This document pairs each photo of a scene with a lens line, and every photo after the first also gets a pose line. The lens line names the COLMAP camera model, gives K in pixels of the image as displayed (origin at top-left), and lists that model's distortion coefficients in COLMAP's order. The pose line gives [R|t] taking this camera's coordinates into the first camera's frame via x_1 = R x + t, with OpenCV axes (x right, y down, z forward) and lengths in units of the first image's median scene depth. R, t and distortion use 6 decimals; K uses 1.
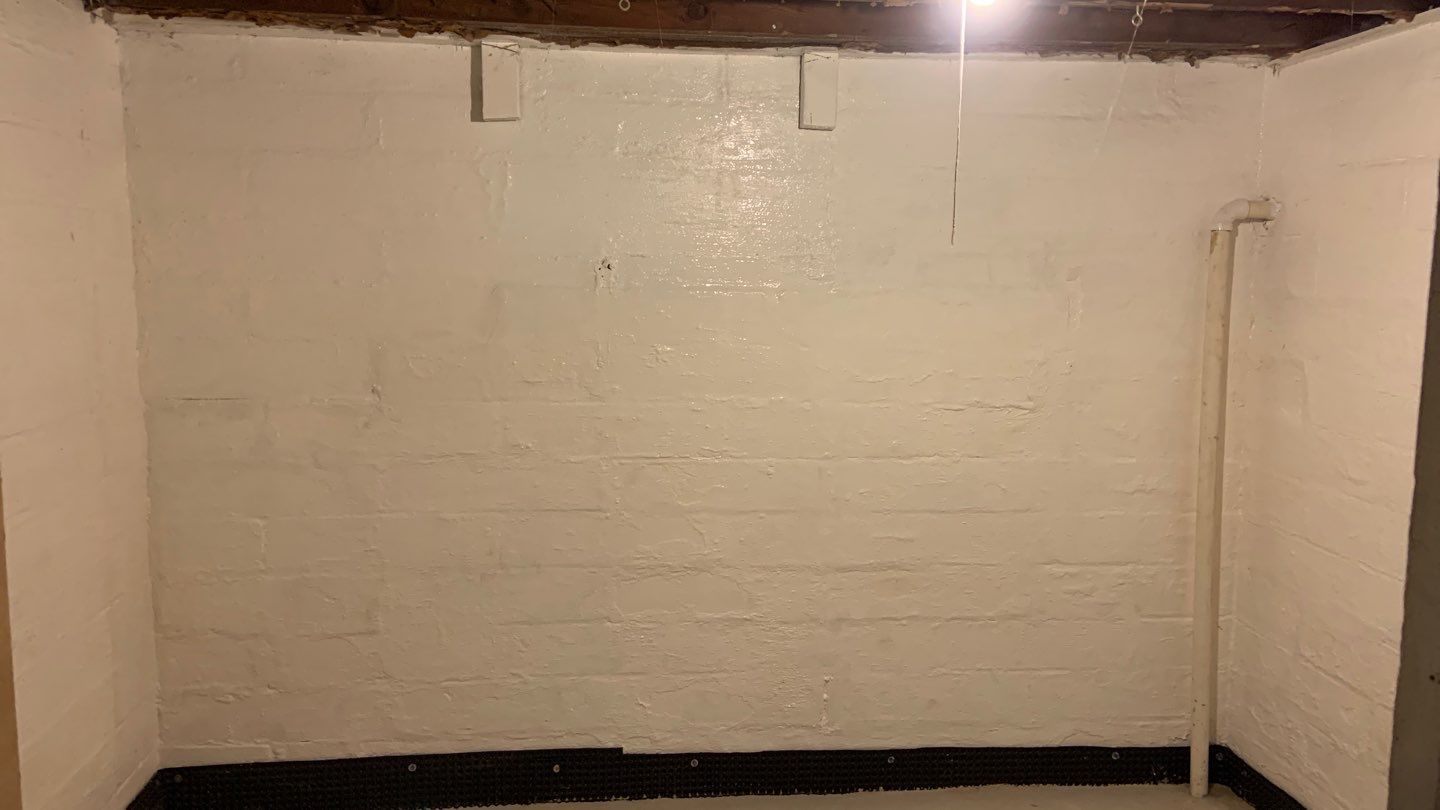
lens RADIAL K [[1087.4, 0, 715.4], [0, 1087.4, 396.7], [0, 0, 1]] dist [0.119720, -0.149587]
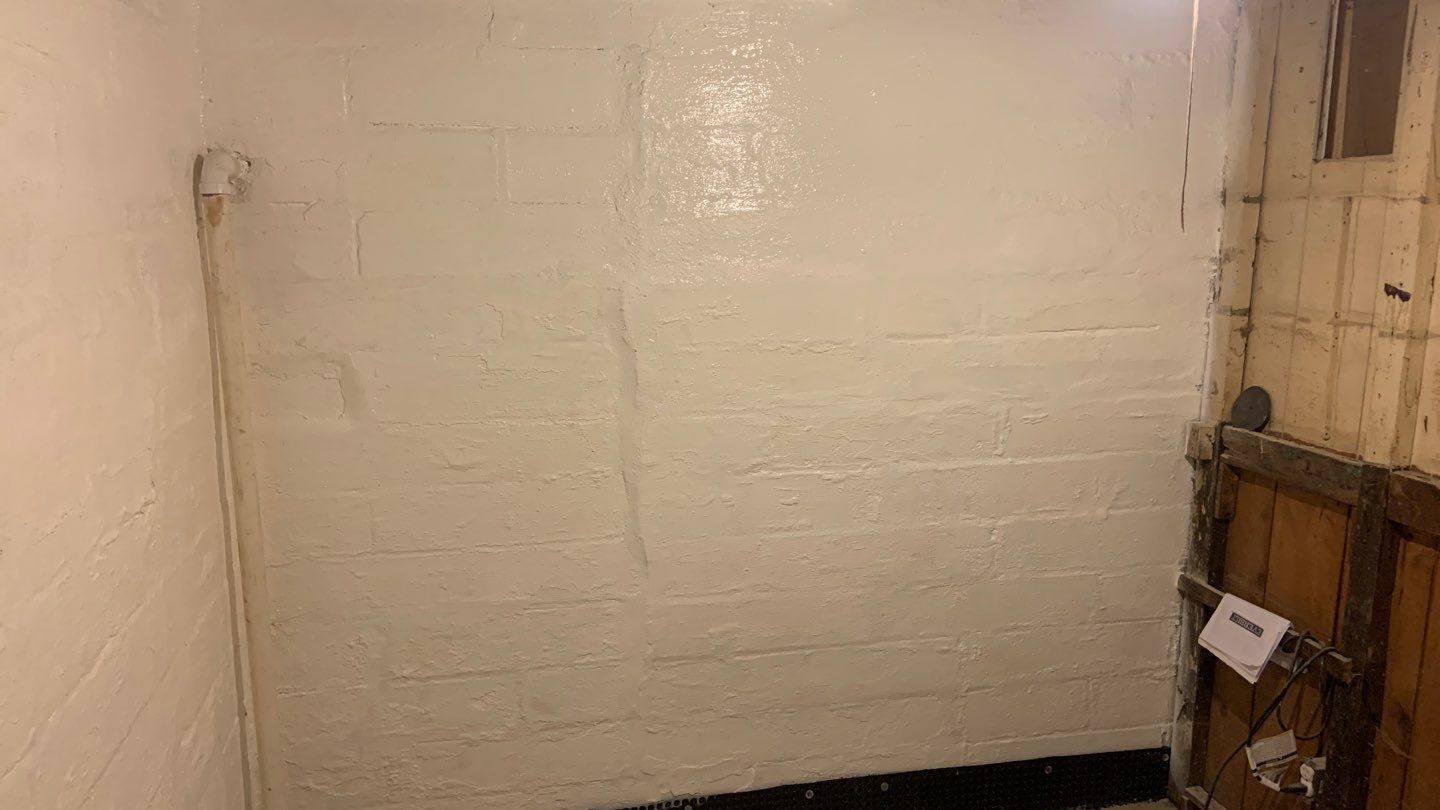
lens RADIAL K [[1083.3, 0, 720.0], [0, 1083.3, 405.0], [0, 0, 1]] dist [0.117307, -0.141797]
pose [[-0.109342, -0.182959, 0.977021, -0.330890], [0.126570, 0.972351, 0.196250, -0.124043], [-0.985913, 0.145120, -0.083161, 0.812225]]
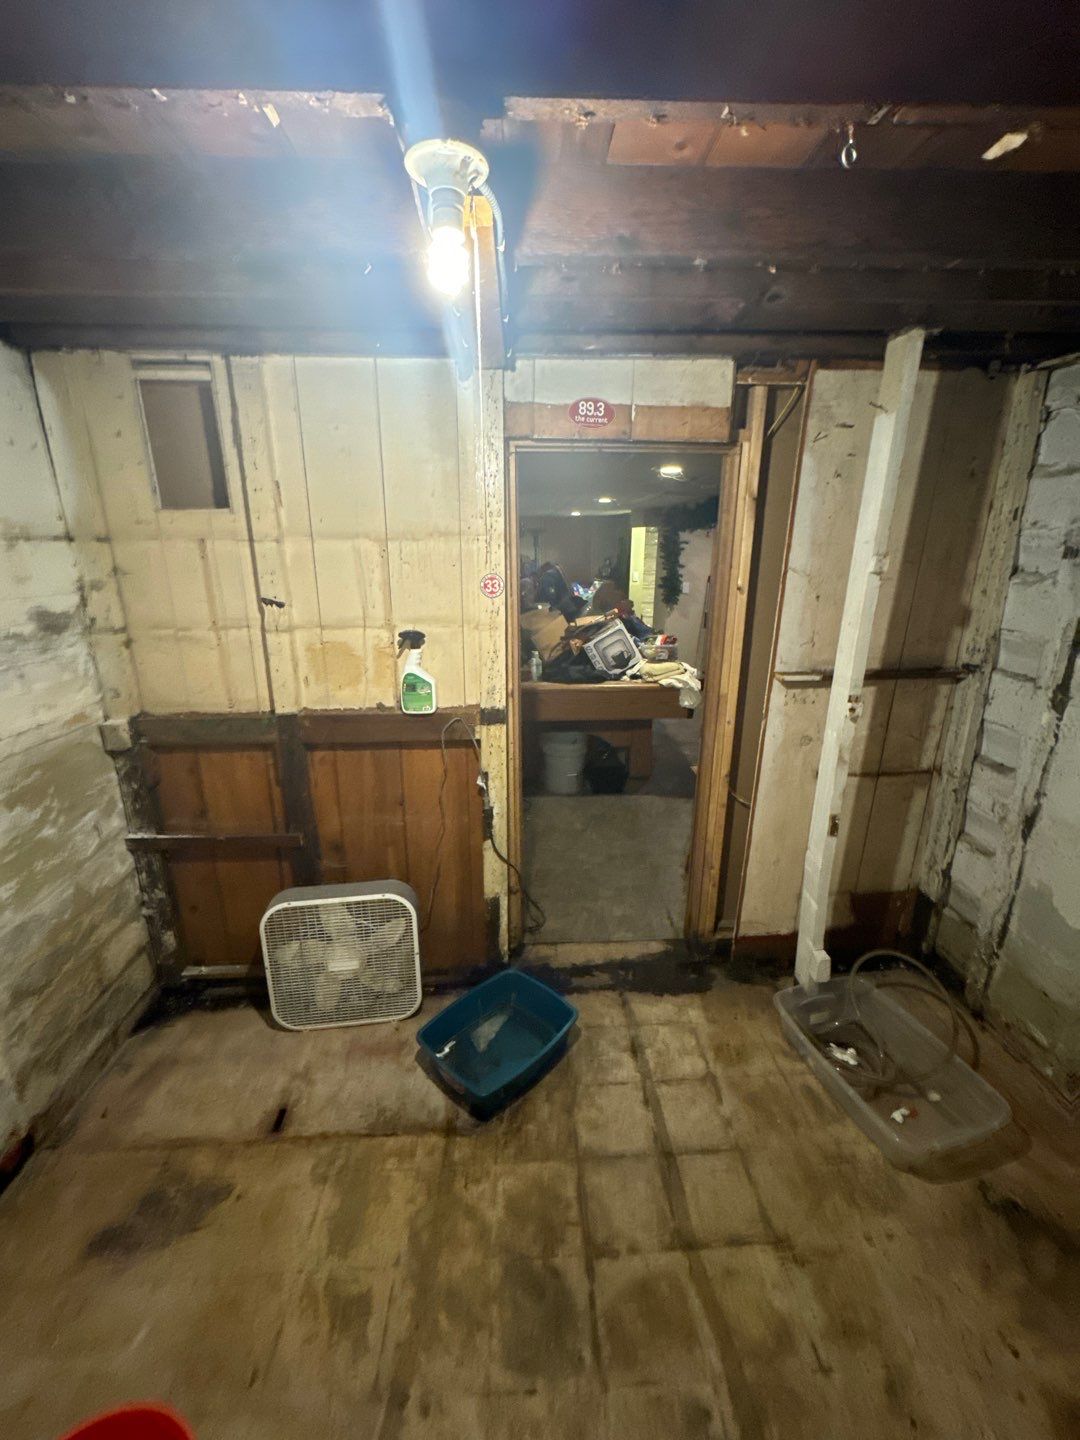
lens RADIAL K [[573.5, 0, 540.0], [0, 573.5, 720.0], [0, 0, 1]] dist [-0.002018, -0.000303]
pose [[-0.999078, -0.020775, 0.037573, 0.080337], [-0.003493, 0.911565, 0.411142, -0.128385], [-0.042791, 0.410632, -0.910797, 0.873348]]
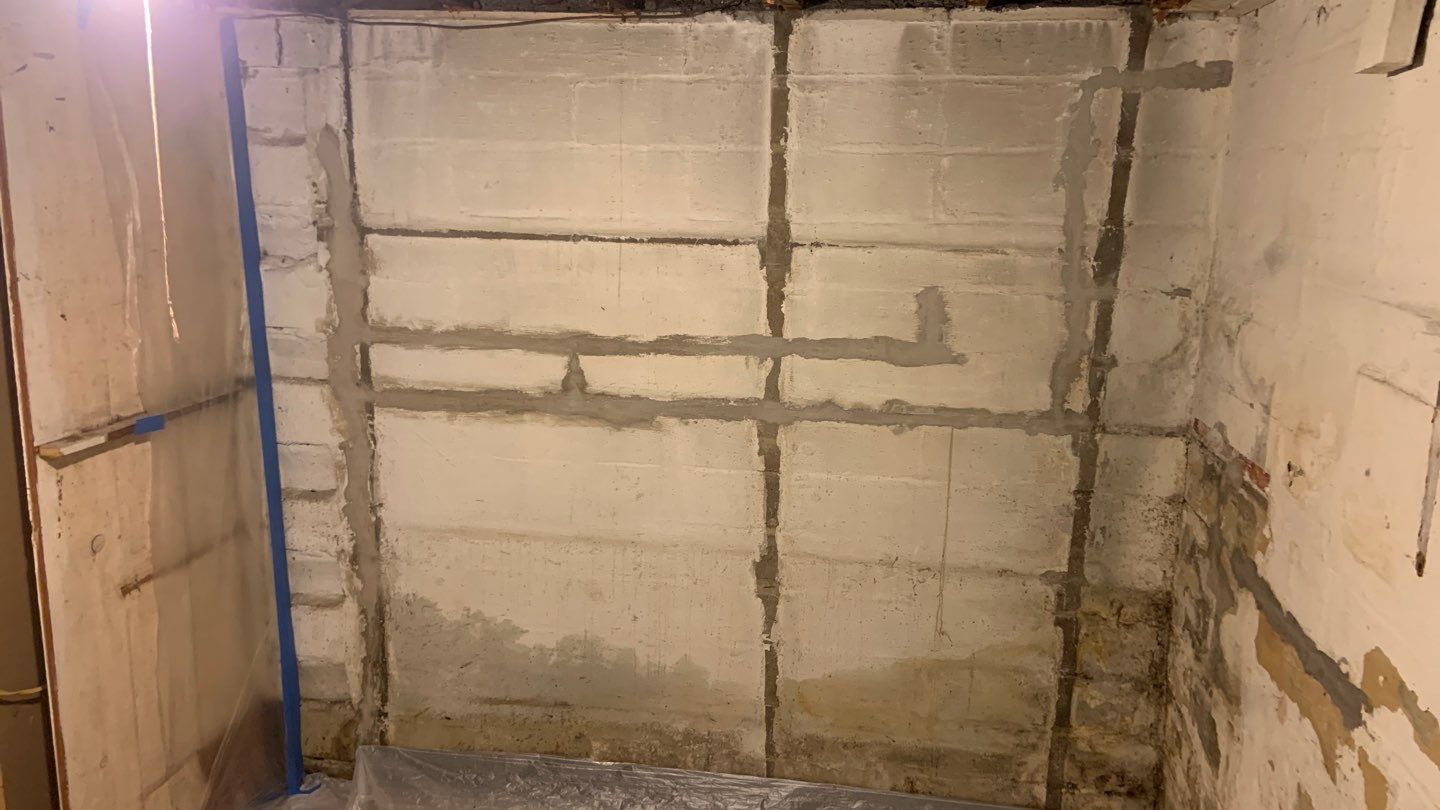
lens RADIAL K [[1087.4, 0, 715.4], [0, 1087.4, 396.7], [0, 0, 1]] dist [0.119720, -0.149587]
pose [[-0.267379, 0.175315, -0.947509, 0.436503], [-0.139263, 0.965955, 0.218027, -0.170058], [0.953475, 0.190249, -0.233861, 0.840635]]
